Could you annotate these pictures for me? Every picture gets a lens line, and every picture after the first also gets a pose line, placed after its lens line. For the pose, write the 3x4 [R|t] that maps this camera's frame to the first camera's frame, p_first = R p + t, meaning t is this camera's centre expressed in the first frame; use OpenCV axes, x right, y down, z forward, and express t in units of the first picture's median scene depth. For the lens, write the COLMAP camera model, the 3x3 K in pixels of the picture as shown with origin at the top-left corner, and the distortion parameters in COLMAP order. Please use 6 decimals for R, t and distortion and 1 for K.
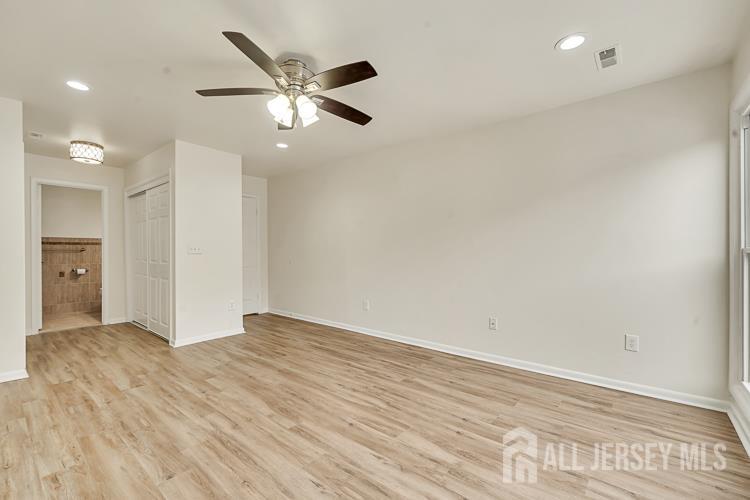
lens RADIAL K [[328.2, 0, 378.5], [0, 328.2, 250.7], [0, 0, 1]] dist [-0.003278, -0.000183]
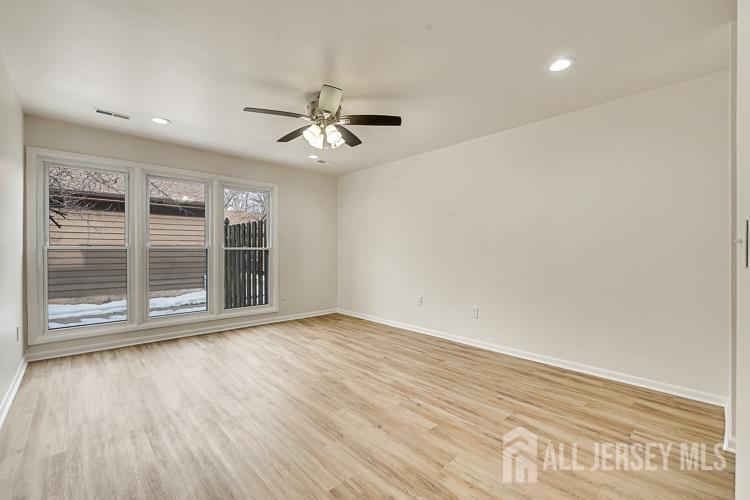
lens RADIAL K [[328.2, 0, 378.5], [0, 328.2, 250.7], [0, 0, 1]] dist [-0.003278, -0.000183]
pose [[-0.991546, -0.007767, 0.129525, -0.589285], [-0.007631, 0.999970, 0.001548, 0.003625], [-0.129533, 0.000546, -0.991575, 2.103396]]
